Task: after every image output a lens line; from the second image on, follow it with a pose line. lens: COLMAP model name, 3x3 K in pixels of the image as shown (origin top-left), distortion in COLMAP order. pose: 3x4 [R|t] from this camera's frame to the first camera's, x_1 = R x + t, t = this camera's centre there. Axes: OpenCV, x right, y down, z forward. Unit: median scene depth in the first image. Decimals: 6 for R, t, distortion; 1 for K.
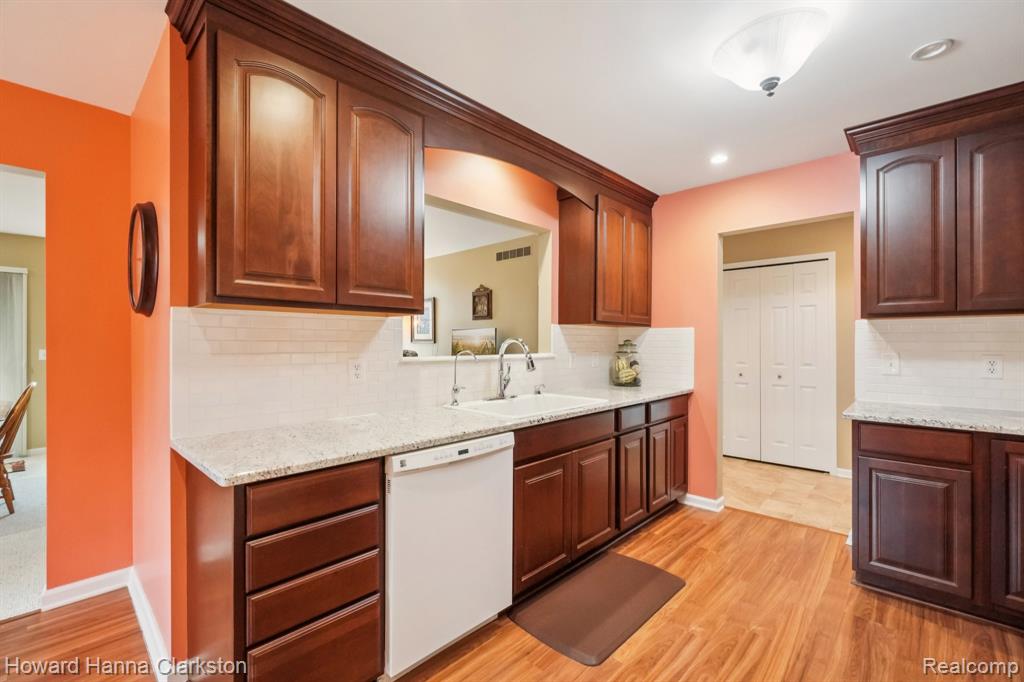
lens RADIAL K [[441.7, 0, 514.4], [0, 441.7, 338.9], [0, 0, 1]] dist [-0.005980, 0.000015]
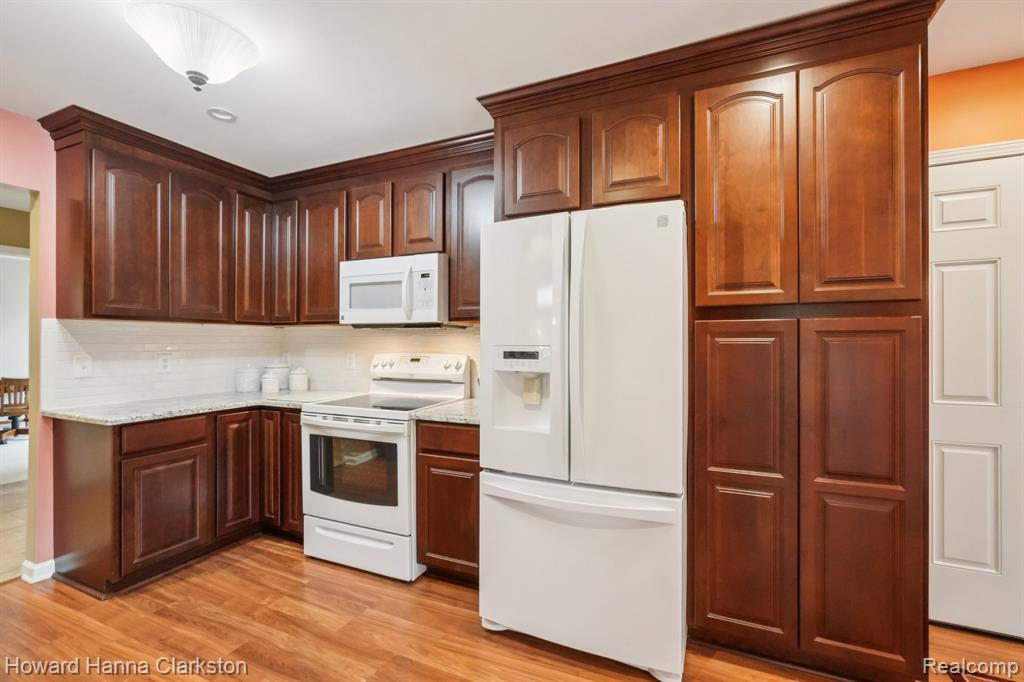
lens RADIAL K [[441.7, 0, 514.4], [0, 441.7, 338.9], [0, 0, 1]] dist [-0.005980, 0.000015]
pose [[-0.329928, 0.001436, 0.944005, -0.362088], [-0.008236, 0.999956, -0.004400, -0.006884], [-0.943970, -0.009226, -0.329902, 0.427654]]
